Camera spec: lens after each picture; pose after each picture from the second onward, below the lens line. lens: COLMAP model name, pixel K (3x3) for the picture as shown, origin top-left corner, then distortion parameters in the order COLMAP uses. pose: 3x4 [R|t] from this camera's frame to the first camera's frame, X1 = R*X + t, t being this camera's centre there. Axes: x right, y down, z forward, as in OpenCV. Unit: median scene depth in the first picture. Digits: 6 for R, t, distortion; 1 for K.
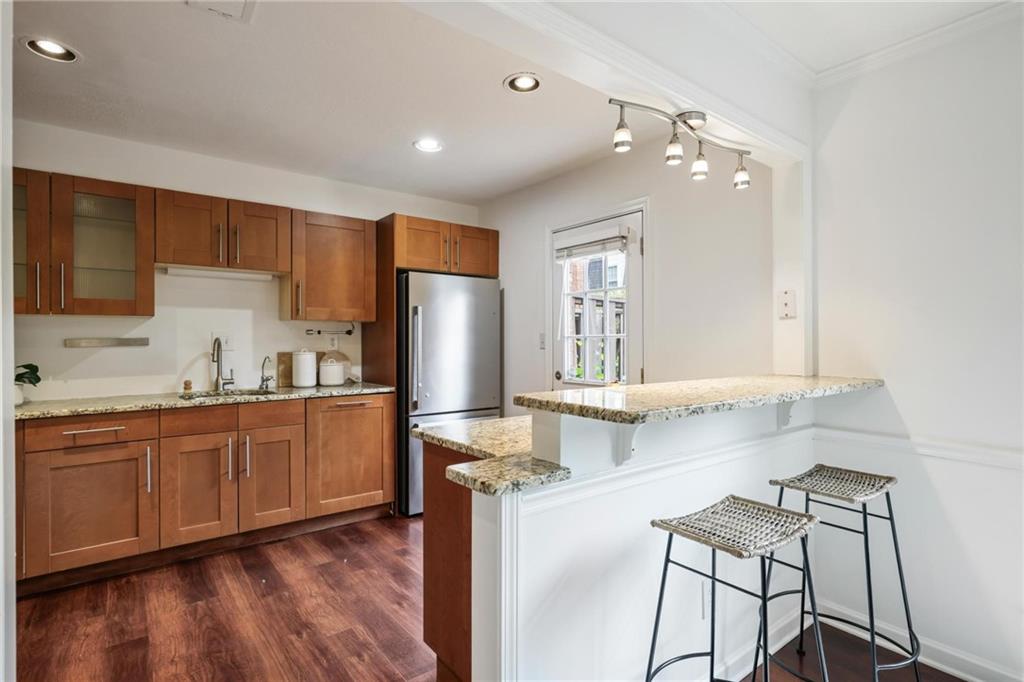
lens RADIAL K [[509.8, 0, 511.3], [0, 509.8, 338.0], [0, 0, 1]] dist [-0.003432, 0.000226]
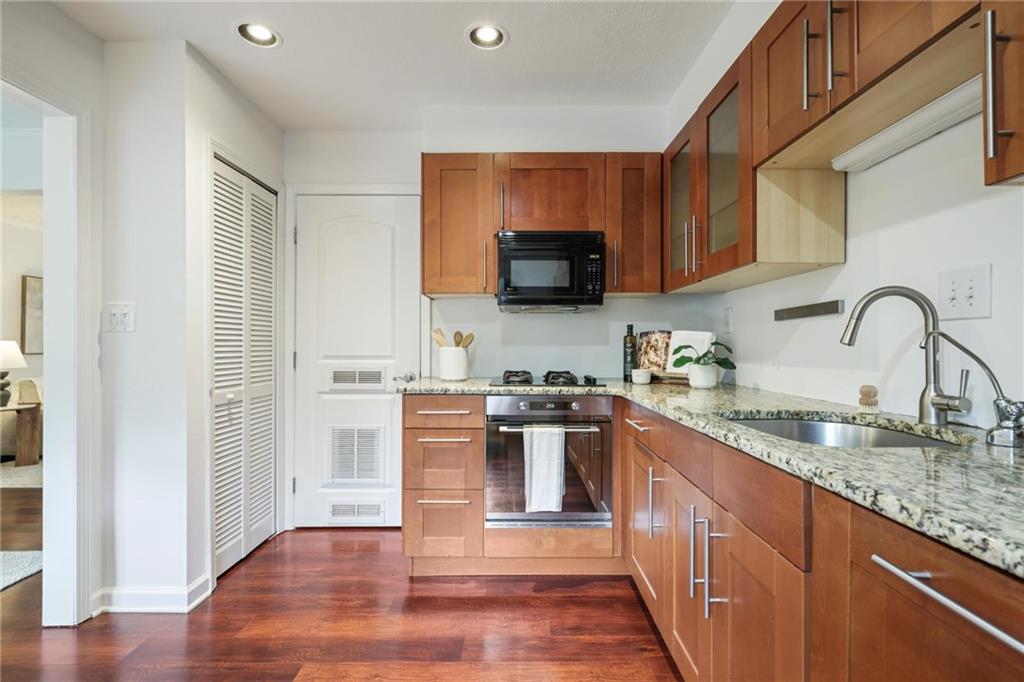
lens RADIAL K [[469.4, 0, 508.8], [0, 469.4, 340.4], [0, 0, 1]] dist [0.000715, -0.000184]
pose [[-0.620020, 0.000922, -0.784586, -0.090587], [0.008869, 0.999944, -0.005833, 0.040520], [0.784536, -0.010575, -0.619993, 0.972925]]
